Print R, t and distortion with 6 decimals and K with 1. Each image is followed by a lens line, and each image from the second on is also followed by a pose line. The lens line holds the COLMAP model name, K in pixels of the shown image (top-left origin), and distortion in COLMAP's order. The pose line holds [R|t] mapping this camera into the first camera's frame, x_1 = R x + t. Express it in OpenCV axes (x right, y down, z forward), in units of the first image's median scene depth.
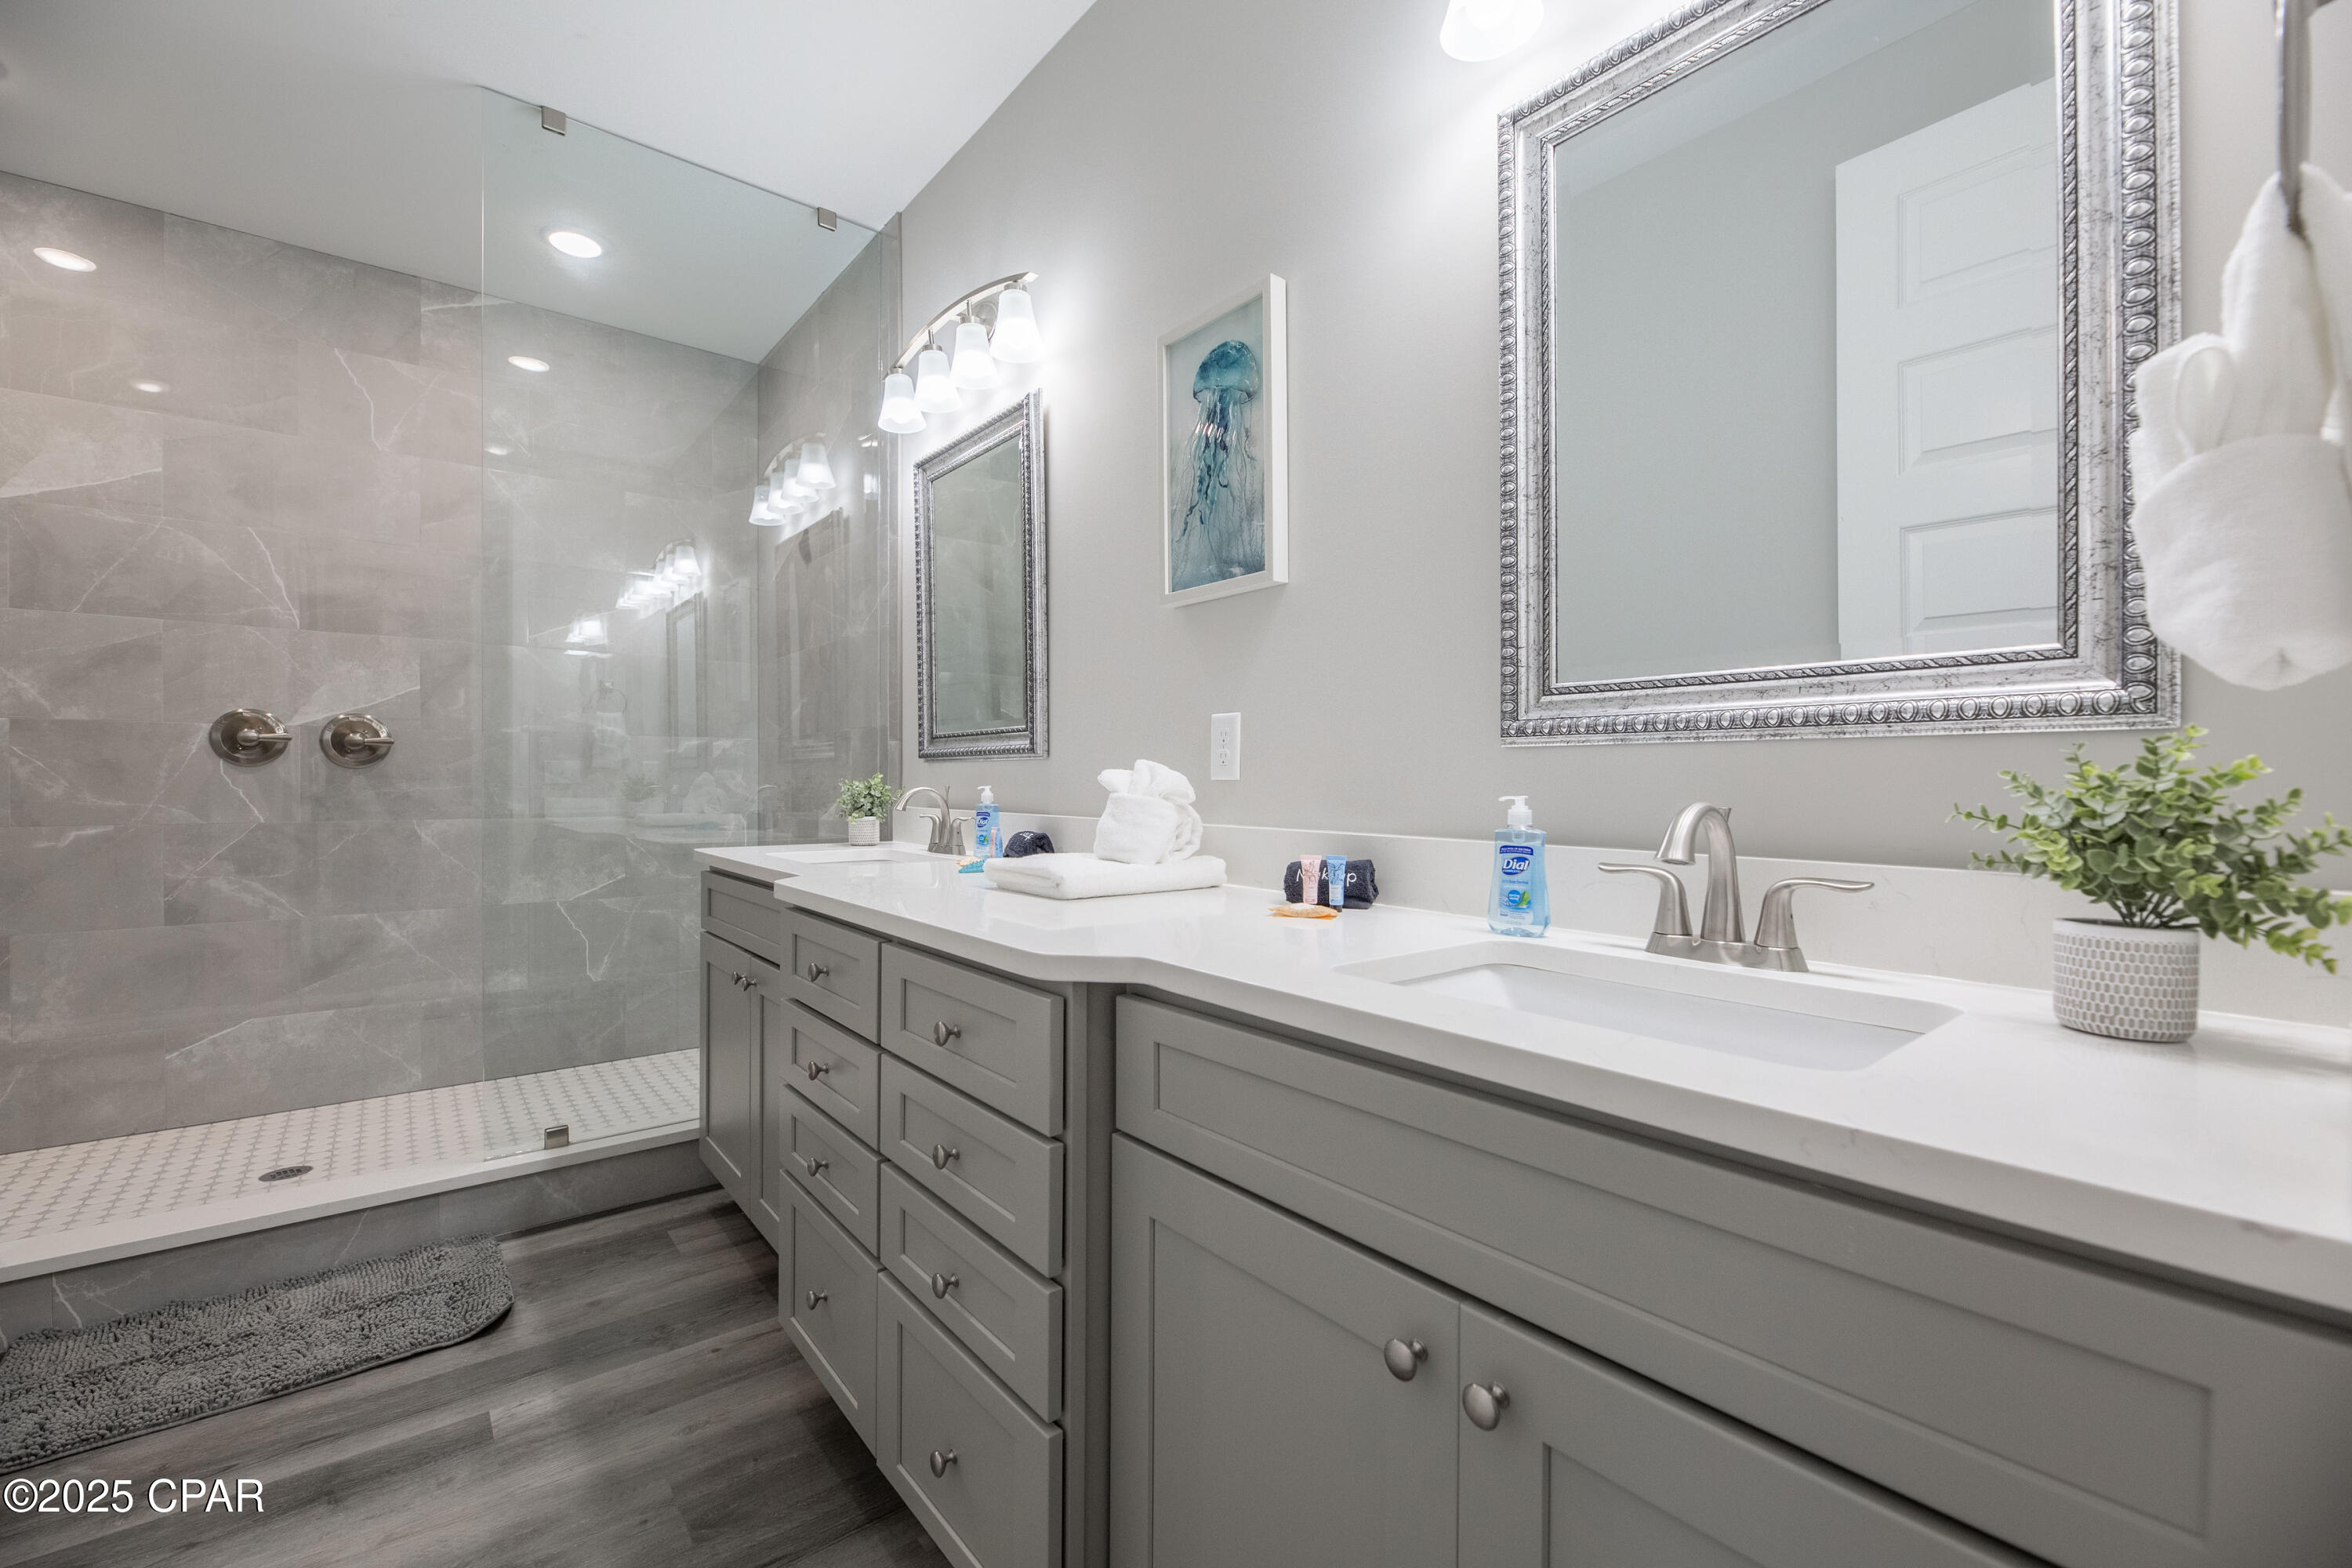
lens RADIAL K [[982.2, 0, 1176.8], [0, 982.2, 773.7], [0, 0, 1]] dist [0.012084, -0.005953]
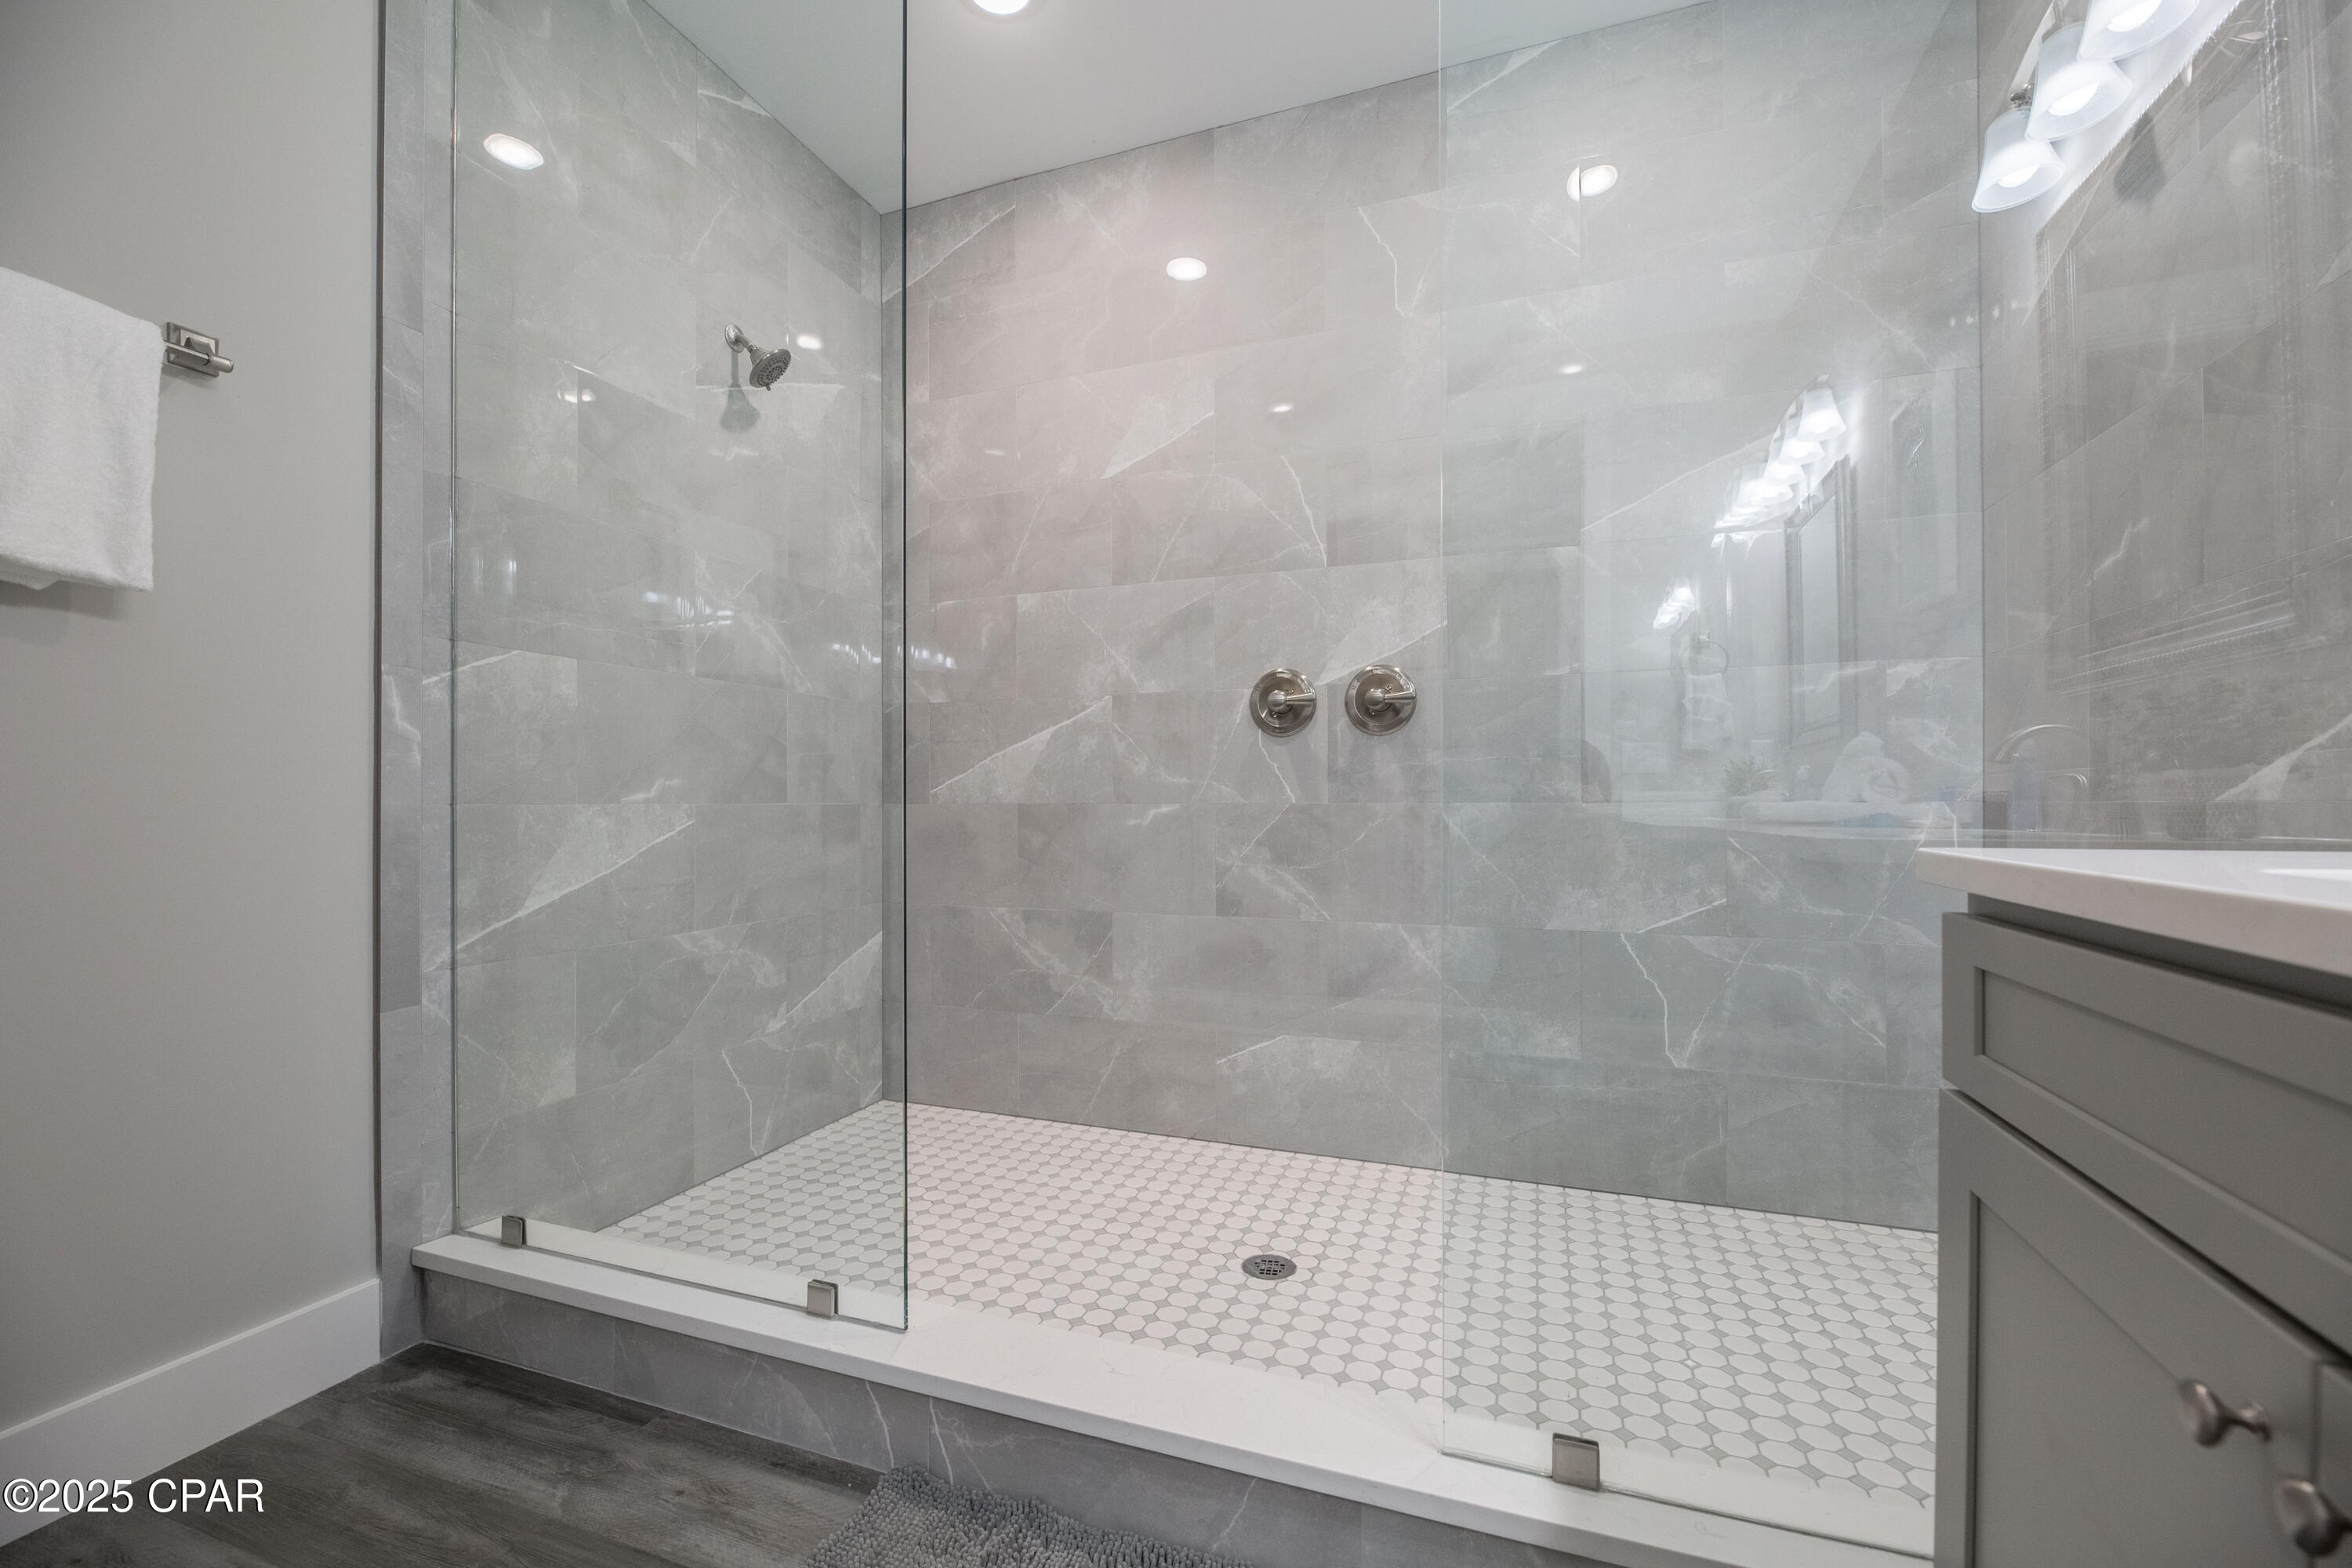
lens RADIAL K [[951.1, 0, 1185.9], [0, 951.1, 817.4], [0, 0, 1]] dist [-0.007059, 0.000170]
pose [[0.515707, 0.007389, -0.856733, -0.273755], [0.010309, 0.999837, 0.014828, 0.047362], [0.856703, -0.016479, 0.515547, 0.491117]]
